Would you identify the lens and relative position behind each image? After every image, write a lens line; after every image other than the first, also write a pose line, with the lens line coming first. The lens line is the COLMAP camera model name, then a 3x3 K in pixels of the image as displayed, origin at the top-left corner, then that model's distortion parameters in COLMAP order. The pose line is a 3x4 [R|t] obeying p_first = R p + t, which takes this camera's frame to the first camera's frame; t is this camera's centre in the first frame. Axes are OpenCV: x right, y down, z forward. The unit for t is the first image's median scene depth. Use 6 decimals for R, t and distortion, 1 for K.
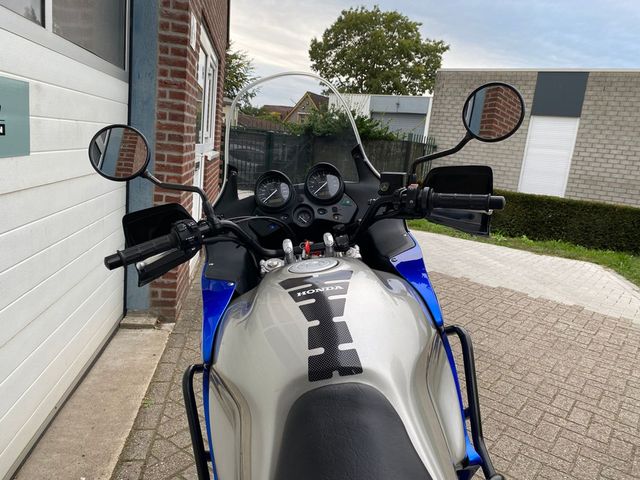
lens RADIAL K [[487.3, 0, 324.1], [0, 487.3, 242.2], [0, 0, 1]] dist [0.036318, -0.038594]
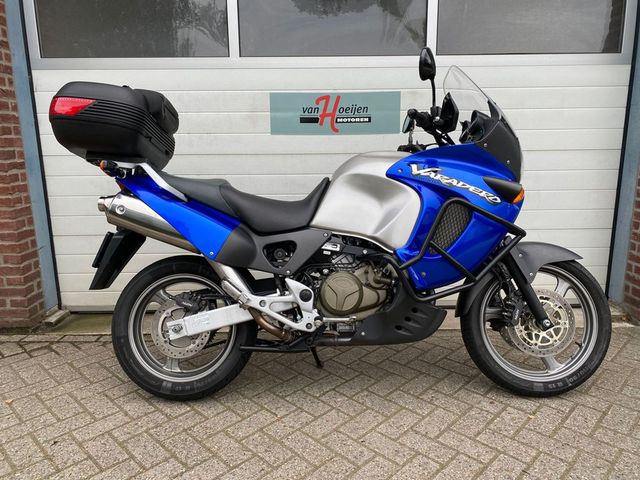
lens RADIAL K [[487.3, 0, 320.8], [0, 487.3, 241.4], [0, 0, 1]] dist [0.036318, -0.038594]
pose [[-0.131806, 0.108990, -0.985266, 0.199072], [-0.196291, 0.971386, 0.133714, 0.003132], [0.971647, 0.211023, -0.106641, 0.165994]]
